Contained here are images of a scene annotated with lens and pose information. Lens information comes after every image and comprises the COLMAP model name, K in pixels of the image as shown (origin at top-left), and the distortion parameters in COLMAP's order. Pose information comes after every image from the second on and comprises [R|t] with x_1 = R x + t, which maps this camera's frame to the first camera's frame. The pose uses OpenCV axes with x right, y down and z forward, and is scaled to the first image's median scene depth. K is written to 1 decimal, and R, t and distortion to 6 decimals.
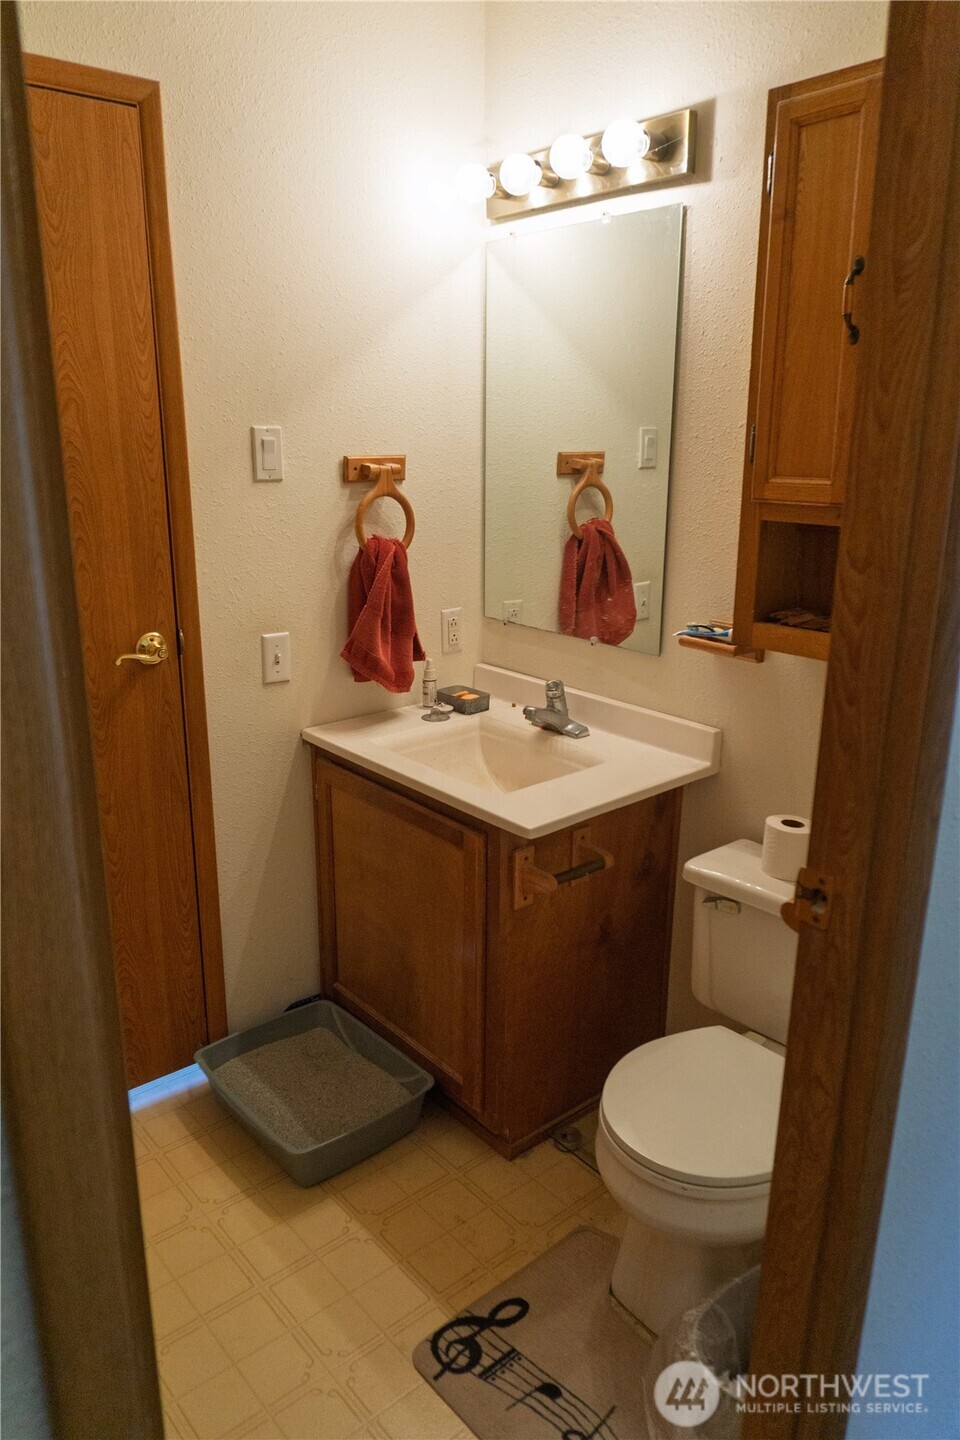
lens RADIAL K [[1008.3, 0, 479.9], [0, 1008.3, 719.0], [0, 0, 1]] dist [-0.033305, 0.010460]
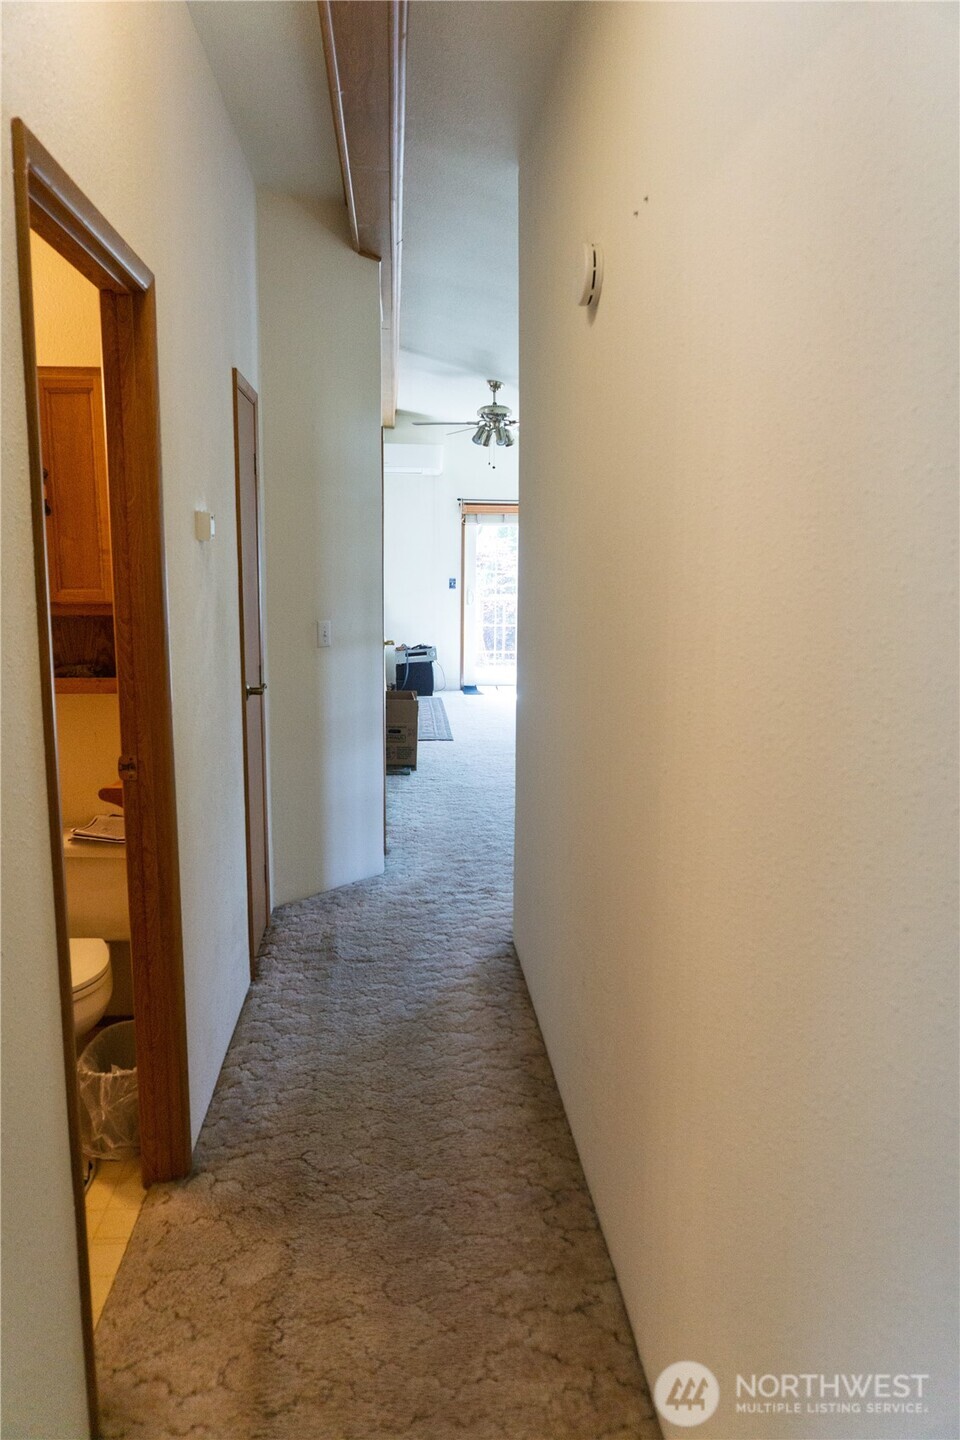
lens RADIAL K [[1008.3, 0, 480.1], [0, 1008.3, 719.9], [0, 0, 1]] dist [-0.033305, 0.010460]
pose [[0.768682, -0.098931, 0.631934, -0.474394], [0.167417, 0.984643, -0.049497, 0.316114], [-0.617332, 0.143844, 0.773440, -1.246412]]
